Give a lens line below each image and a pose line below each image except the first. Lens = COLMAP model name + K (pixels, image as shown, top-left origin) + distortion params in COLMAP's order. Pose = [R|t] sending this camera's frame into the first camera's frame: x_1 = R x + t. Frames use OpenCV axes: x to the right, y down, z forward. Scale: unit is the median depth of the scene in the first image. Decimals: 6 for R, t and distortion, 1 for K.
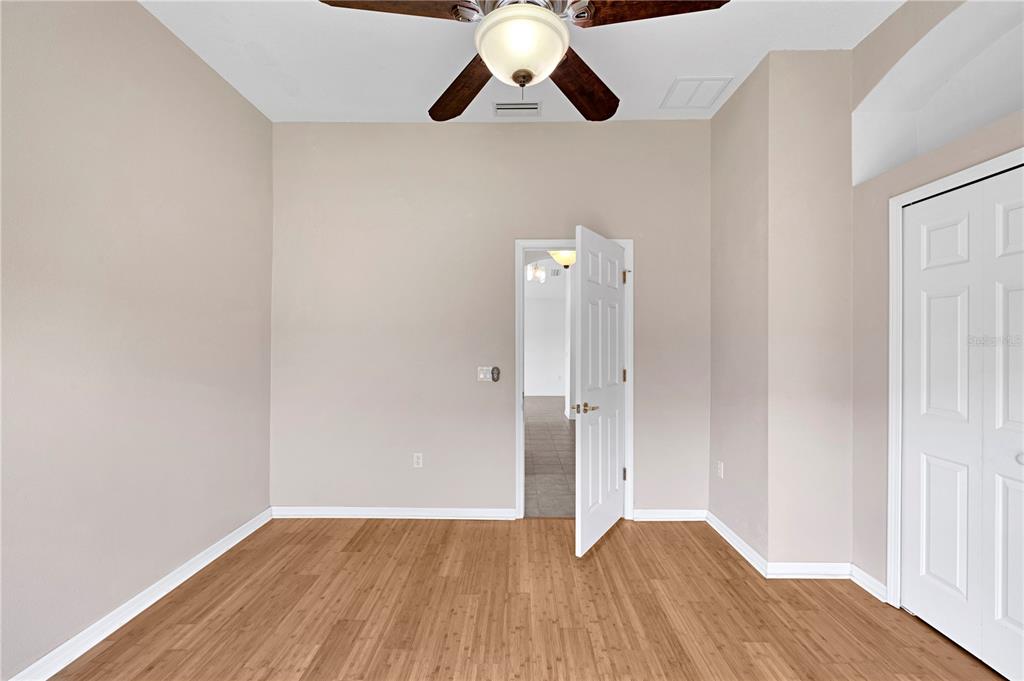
lens RADIAL K [[425.5, 0, 512.0], [0, 425.5, 340.5], [0, 0, 1]] dist [0.001975, 0.000246]
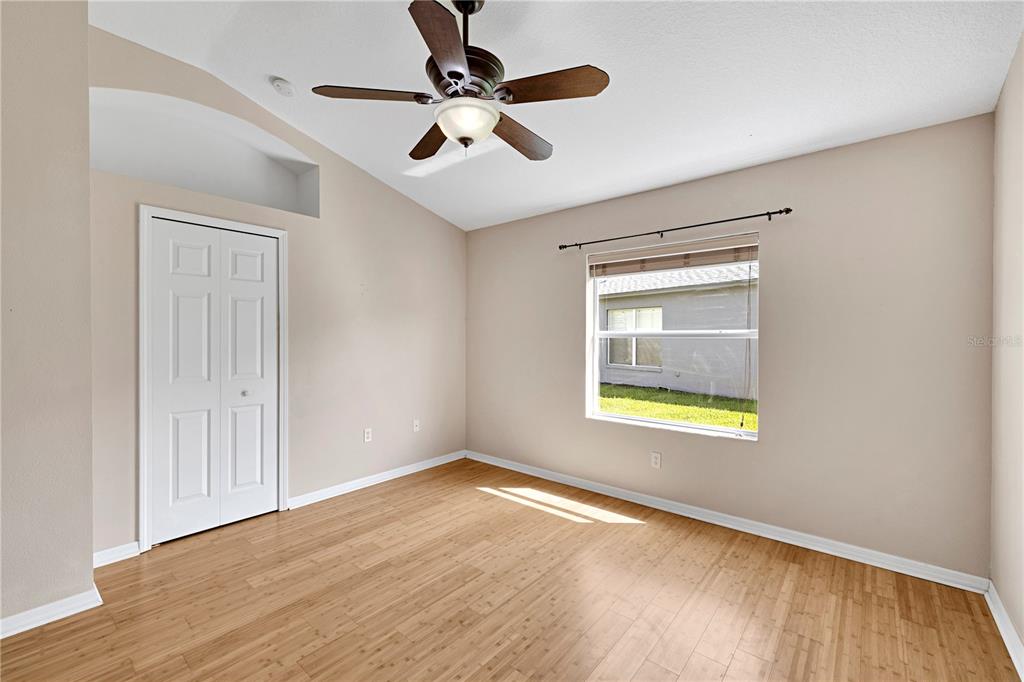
lens RADIAL K [[425.5, 0, 512.0], [0, 425.5, 341.0], [0, 0, 1]] dist [0.001975, 0.000246]
pose [[-0.776751, -0.010719, 0.629717, -0.684455], [-0.006802, 0.999940, 0.008631, 0.024602], [-0.629771, 0.002421, -0.776777, 1.383255]]
